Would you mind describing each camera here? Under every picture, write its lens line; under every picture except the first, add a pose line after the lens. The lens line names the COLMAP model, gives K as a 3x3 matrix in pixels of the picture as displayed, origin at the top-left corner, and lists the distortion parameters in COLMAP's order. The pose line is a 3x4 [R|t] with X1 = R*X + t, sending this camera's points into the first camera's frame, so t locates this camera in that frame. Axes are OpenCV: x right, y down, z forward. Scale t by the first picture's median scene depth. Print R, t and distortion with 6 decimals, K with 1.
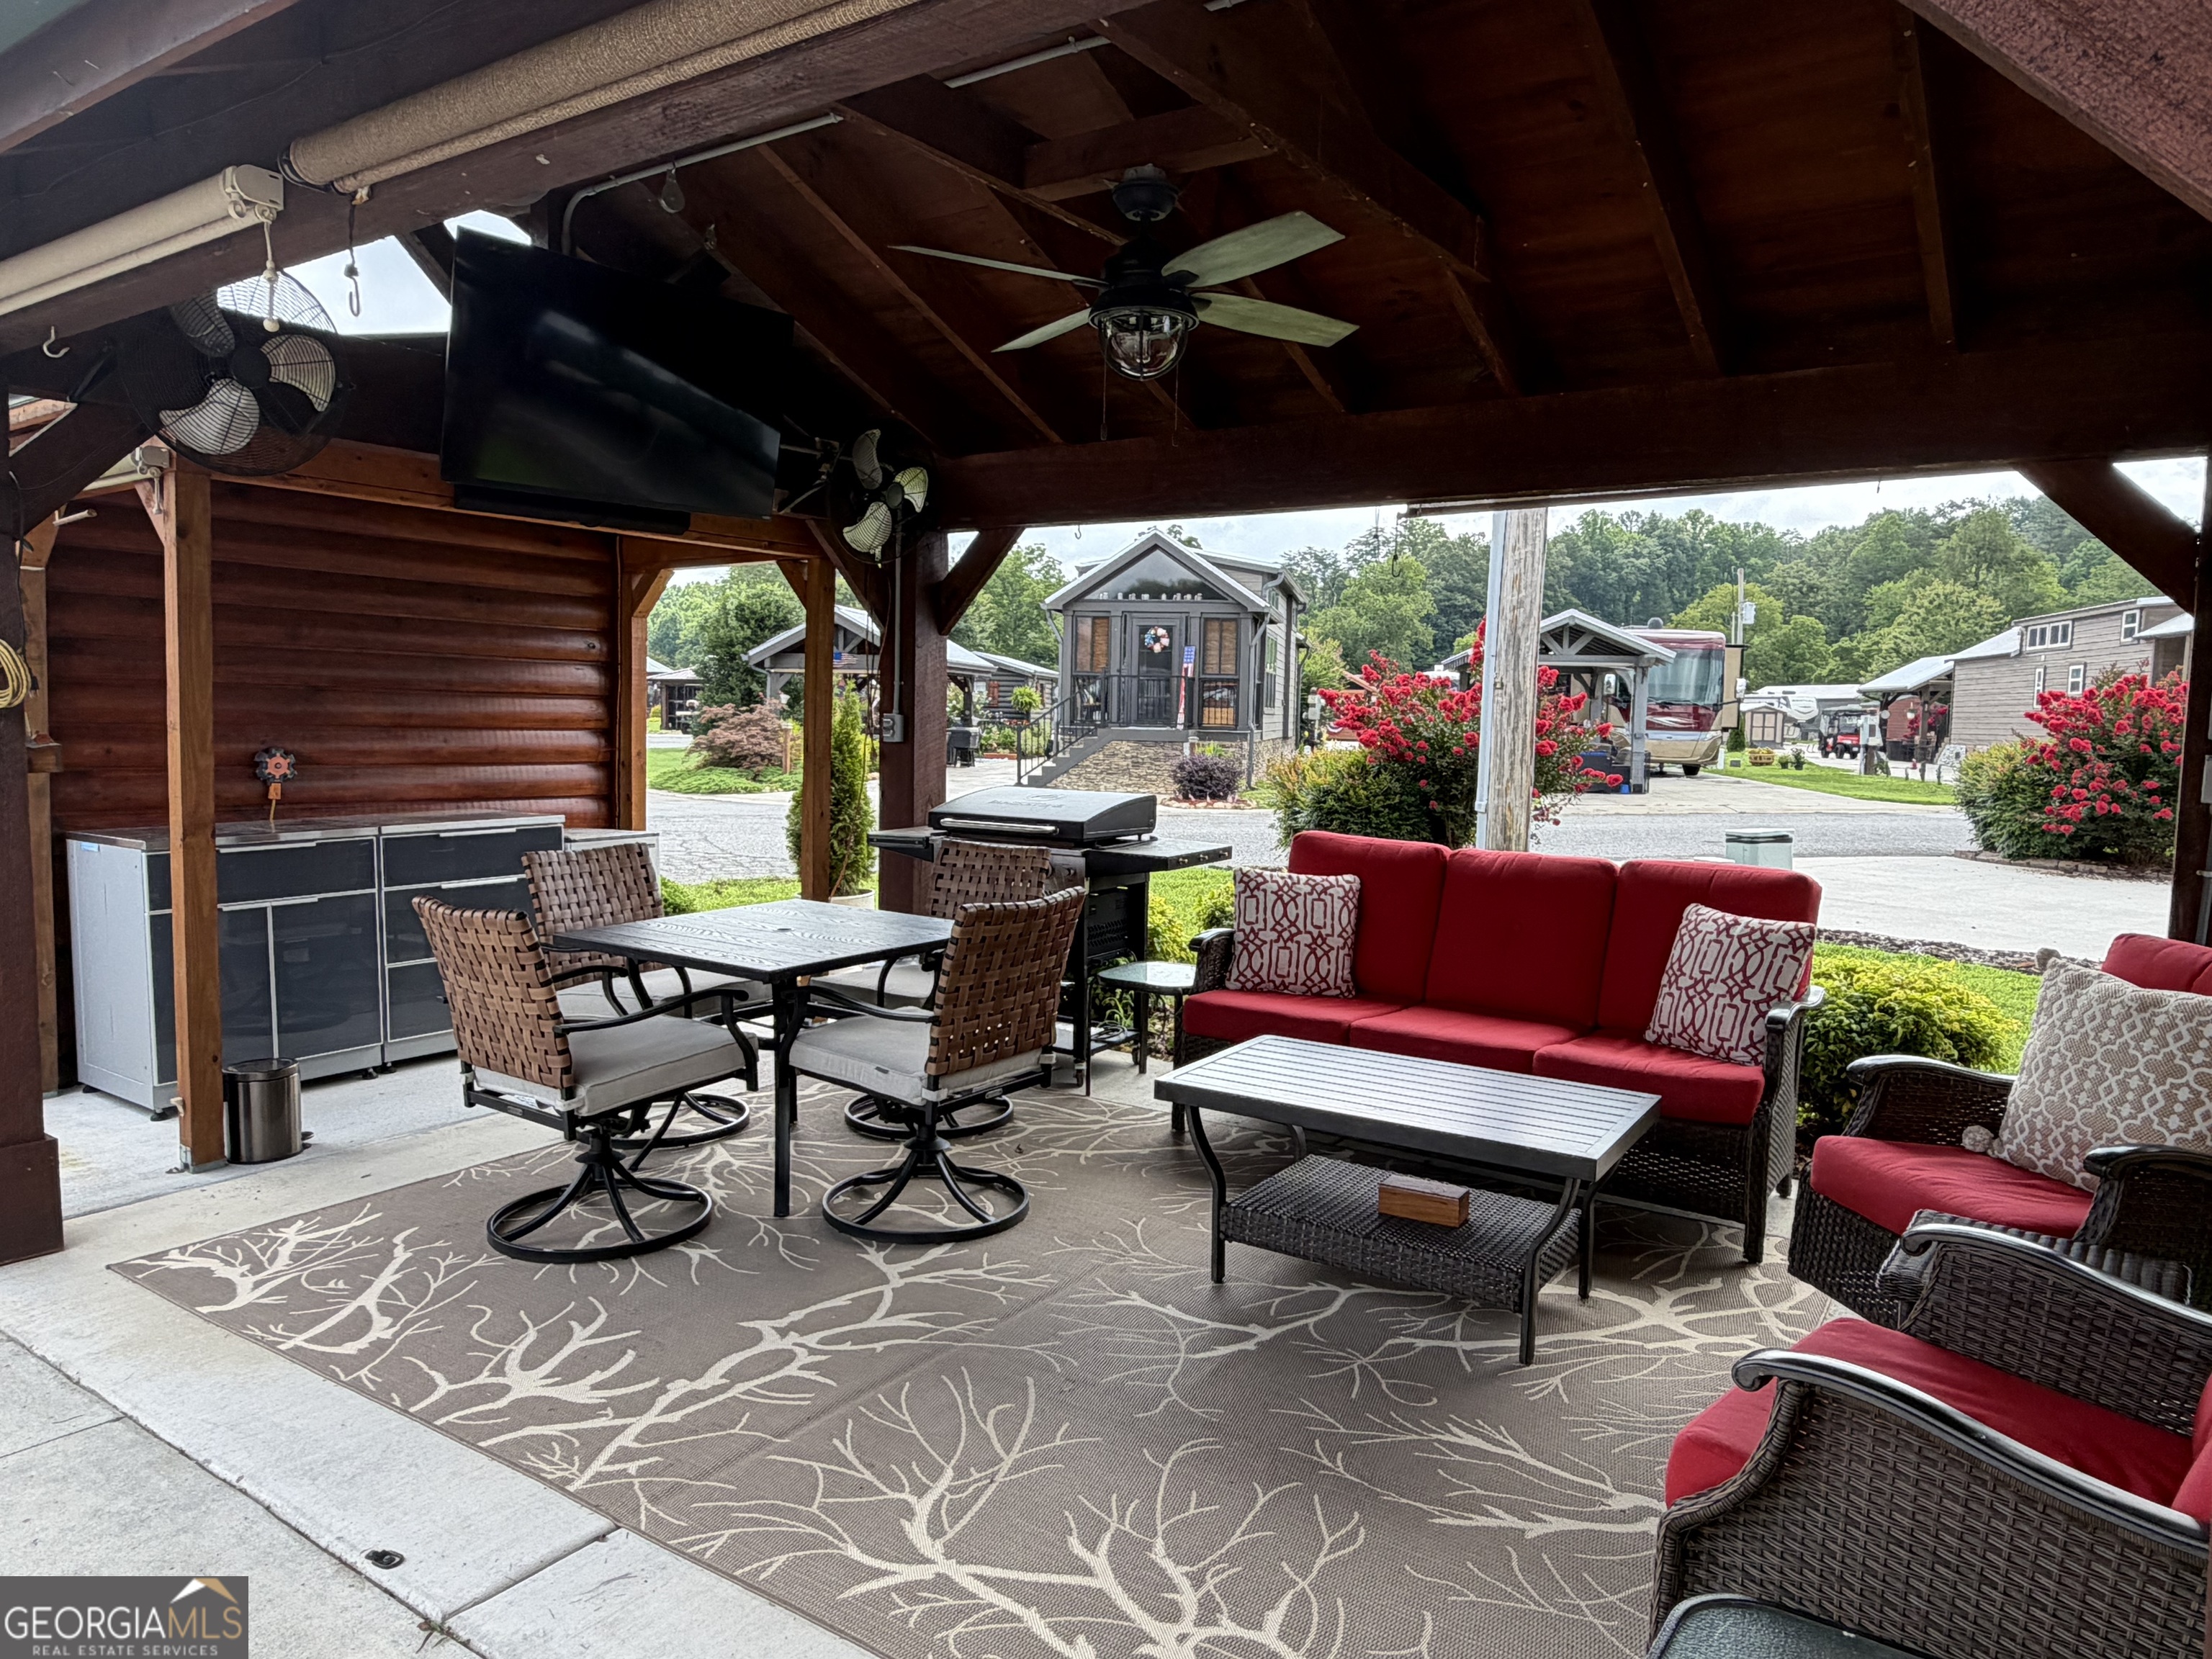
lens RADIAL K [[1473.8, 0, 1107.1], [0, 1473.8, 814.0], [0, 0, 1]] dist [0.005559, 0.002669]
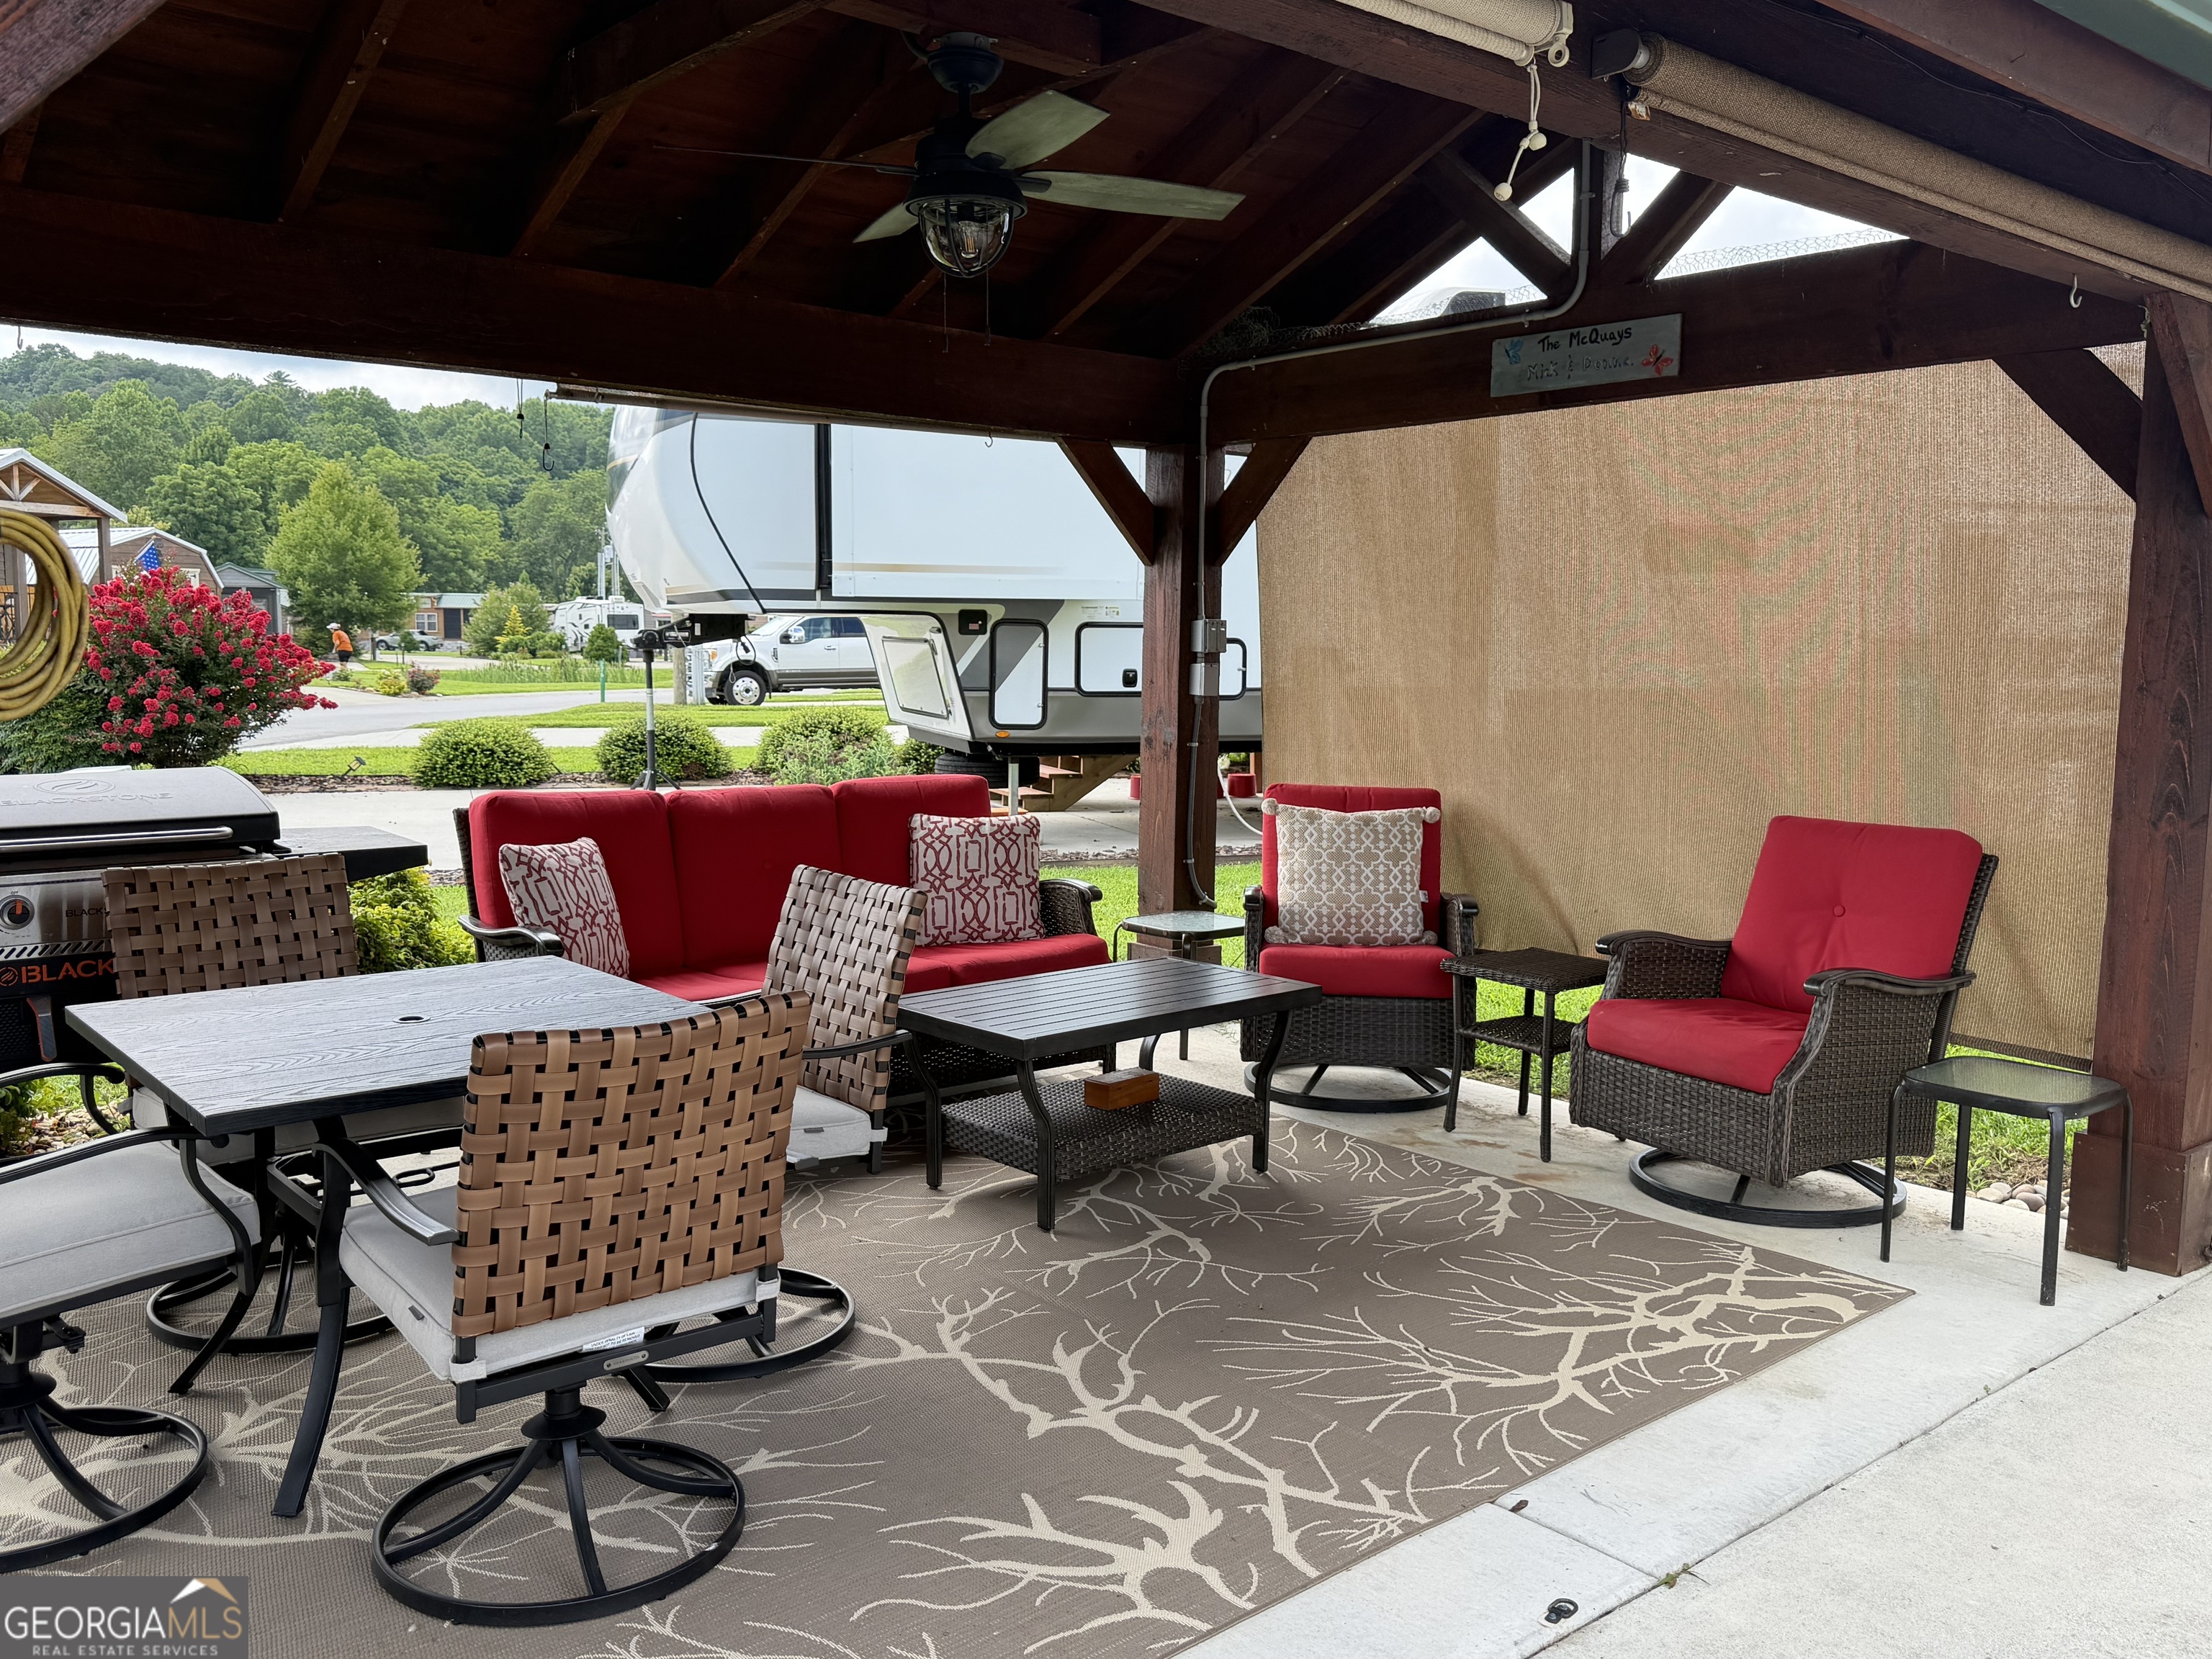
lens RADIAL K [[1842.5, 0, 1105.9], [0, 1842.5, 842.9], [0, 0, 1]] dist [0.068125, -0.006051]
pose [[0.248462, -0.124285, 0.960635, -1.256157], [0.066042, 0.991600, 0.111210, -0.085600], [-0.966388, 0.035811, 0.254583, 0.757065]]
